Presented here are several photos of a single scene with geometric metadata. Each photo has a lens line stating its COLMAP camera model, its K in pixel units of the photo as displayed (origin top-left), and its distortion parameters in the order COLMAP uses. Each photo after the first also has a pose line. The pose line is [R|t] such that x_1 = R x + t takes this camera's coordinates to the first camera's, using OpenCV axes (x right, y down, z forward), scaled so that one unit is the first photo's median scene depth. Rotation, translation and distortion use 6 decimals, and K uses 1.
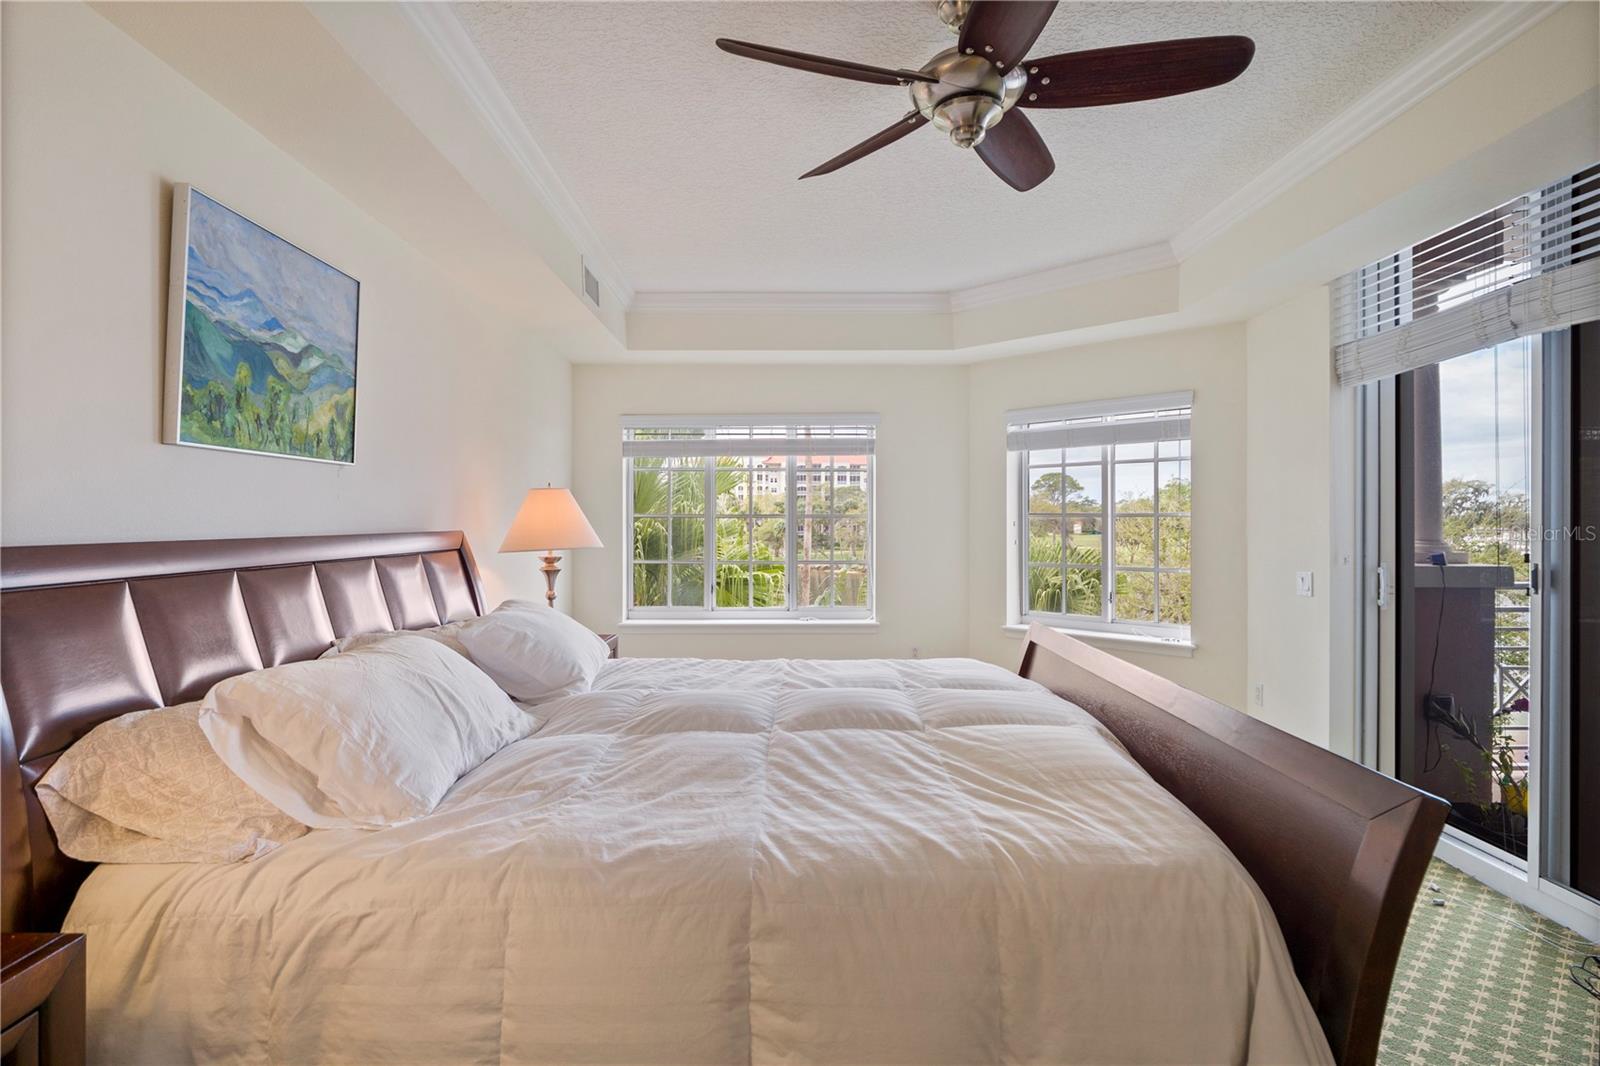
lens RADIAL K [[781.6, 0, 801.0], [0, 781.6, 524.4], [0, 0, 1]] dist [-0.015663, -0.001017]
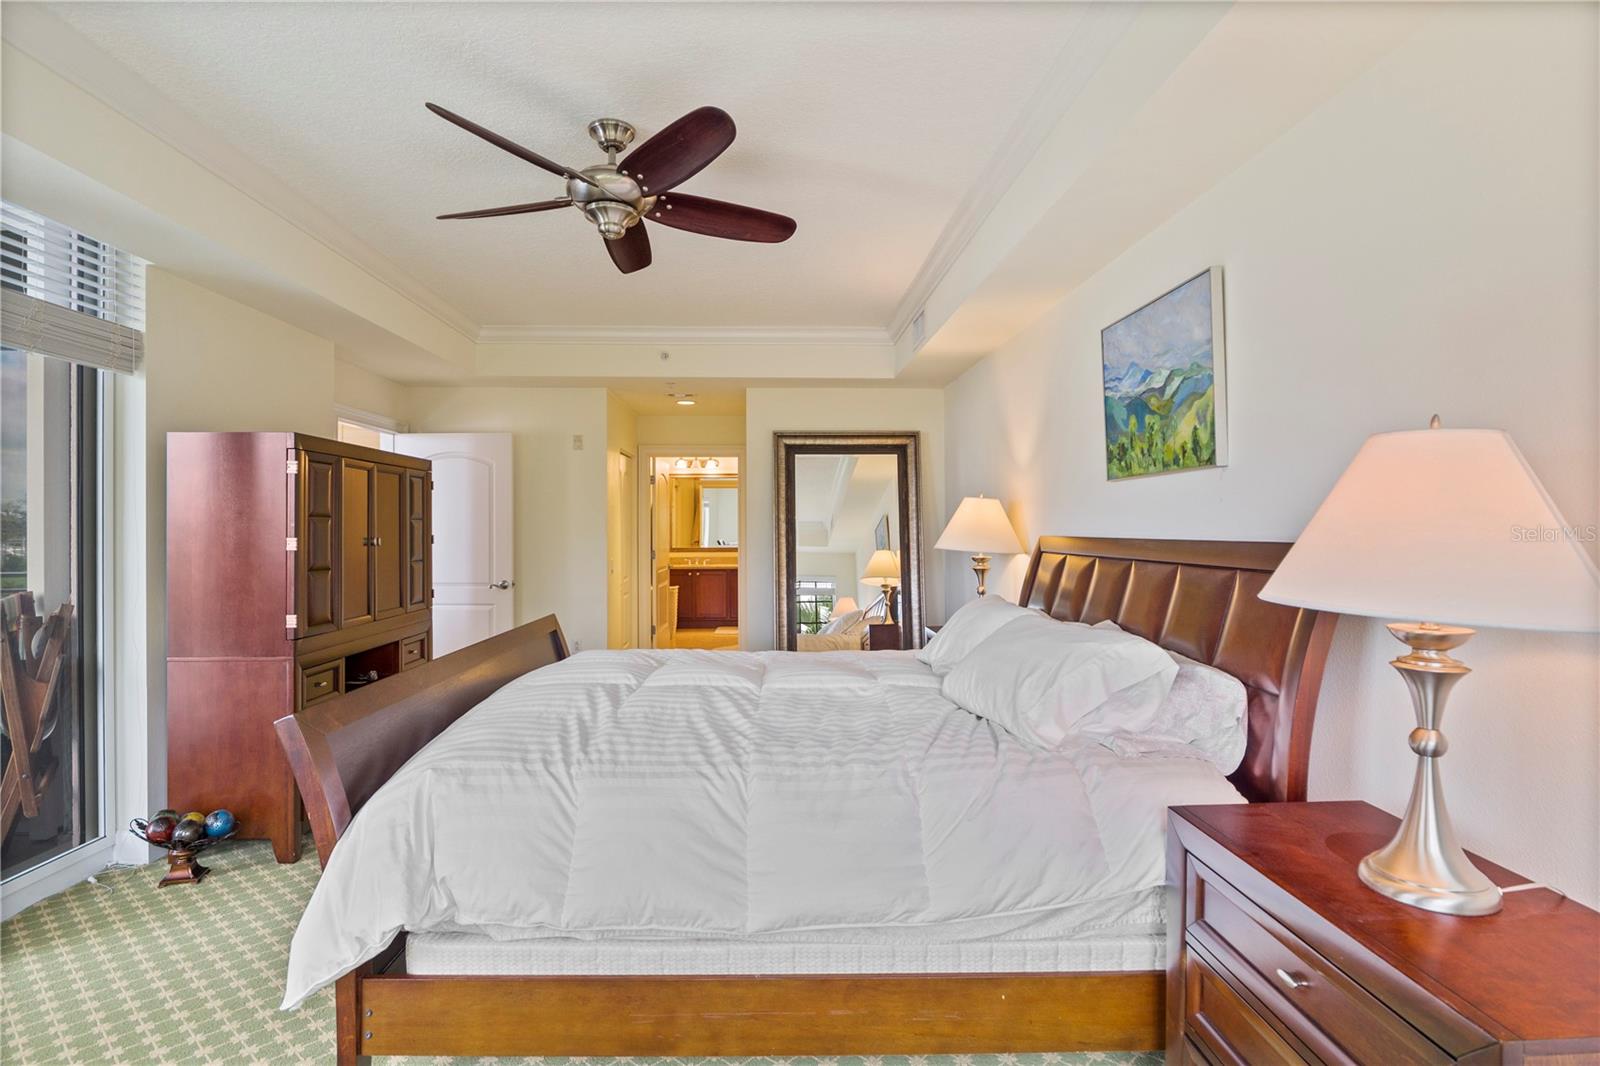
lens RADIAL K [[785.3, 0, 800.3], [0, 785.3, 517.6], [0, 0, 1]] dist [-0.013853, -0.001067]
pose [[-0.999780, 0.001030, -0.020928, -0.076863], [0.001135, 0.999987, -0.005006, -0.013982], [0.020923, -0.005029, -0.999768, 2.402854]]
